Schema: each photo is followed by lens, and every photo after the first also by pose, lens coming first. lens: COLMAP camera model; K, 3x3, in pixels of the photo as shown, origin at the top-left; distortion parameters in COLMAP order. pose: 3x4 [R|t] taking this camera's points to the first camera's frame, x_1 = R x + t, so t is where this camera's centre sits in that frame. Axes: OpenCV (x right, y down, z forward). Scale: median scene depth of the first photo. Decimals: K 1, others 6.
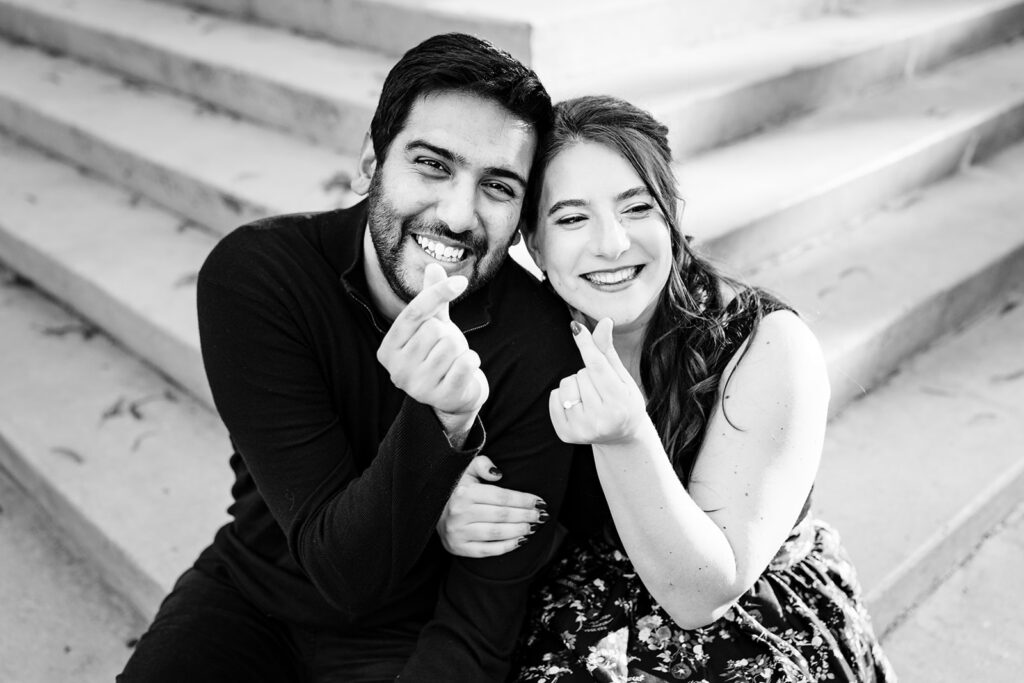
lens RADIAL K [[1136.2, 0, 512.0], [0, 1136.2, 341.5], [0, 0, 1]] dist [0.004989, 0.013469]
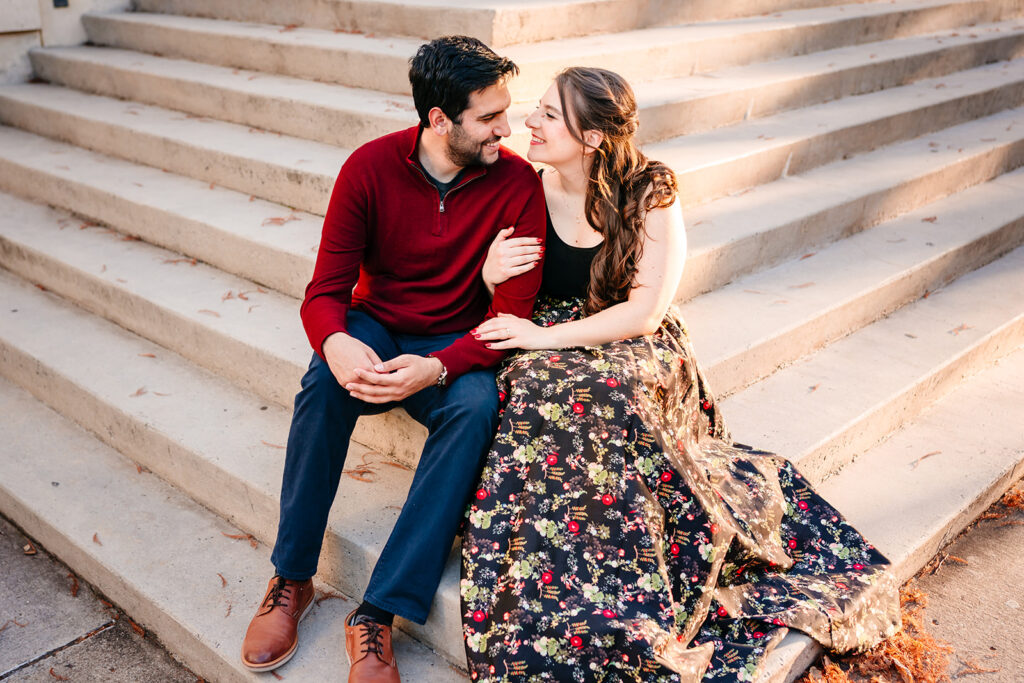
lens RADIAL K [[1136.2, 0, 512.0], [0, 1136.2, 341.5], [0, 0, 1]] dist [0.004989, 0.013469]
pose [[0.997426, 0.002616, 0.071650, -0.064863], [0.004370, 0.995258, -0.097169, 0.233661], [-0.071565, 0.097233, 0.992685, -0.472360]]
